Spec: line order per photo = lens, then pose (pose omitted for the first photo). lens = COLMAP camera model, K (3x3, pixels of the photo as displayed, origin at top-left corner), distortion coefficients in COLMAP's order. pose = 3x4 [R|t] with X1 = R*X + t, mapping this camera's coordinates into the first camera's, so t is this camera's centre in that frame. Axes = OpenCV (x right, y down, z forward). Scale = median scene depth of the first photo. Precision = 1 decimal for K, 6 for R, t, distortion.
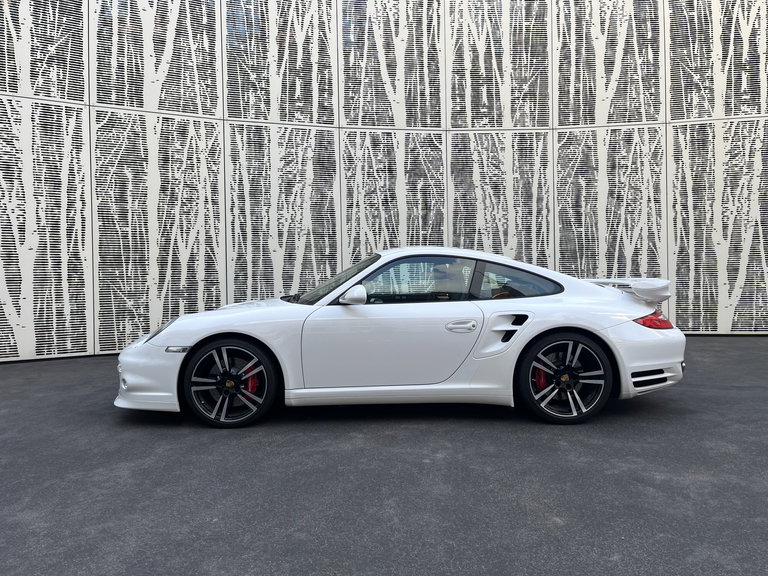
lens RADIAL K [[578.6, 0, 390.6], [0, 578.6, 280.0], [0, 0, 1]] dist [0.075971, -0.089902]
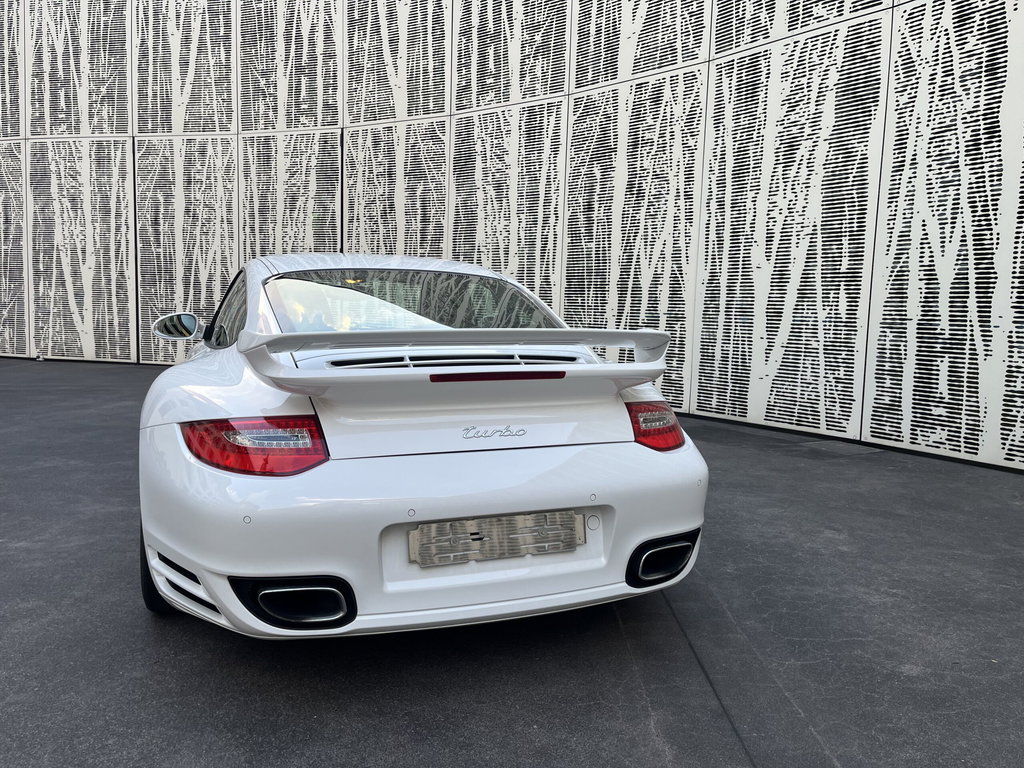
lens RADIAL K [[770.5, 0, 511.8], [0, 770.5, 377.2], [0, 0, 1]] dist [0.074689, -0.085285]
pose [[0.773546, 0.094233, -0.626694, 0.847366], [-0.040946, 0.994249, 0.098960, -0.019896], [0.632415, -0.050890, 0.772956, 0.252405]]
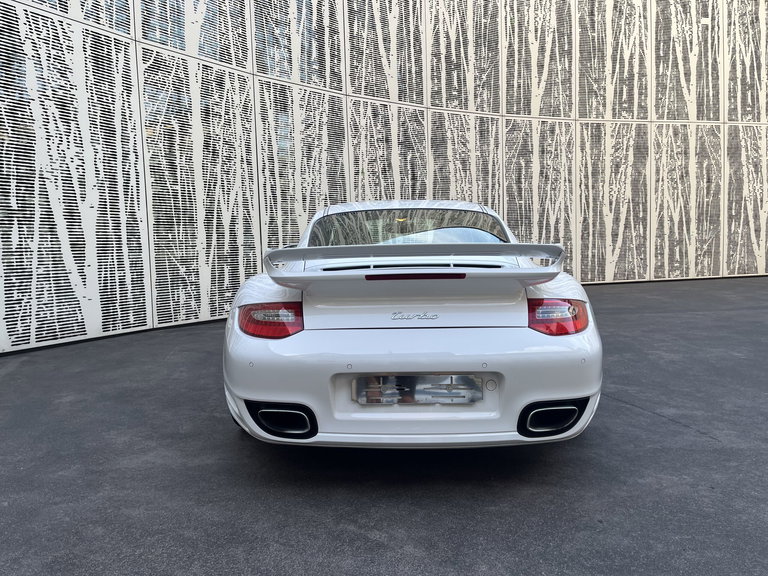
lens RADIAL K [[577.6, 0, 379.5], [0, 577.6, 288.9], [0, 0, 1]] dist [0.070815, -0.090099]
pose [[0.888075, -0.041659, 0.457806, -0.514006], [0.014024, 0.997877, 0.063599, 0.013661], [-0.459484, -0.050061, 0.886774, 0.049999]]
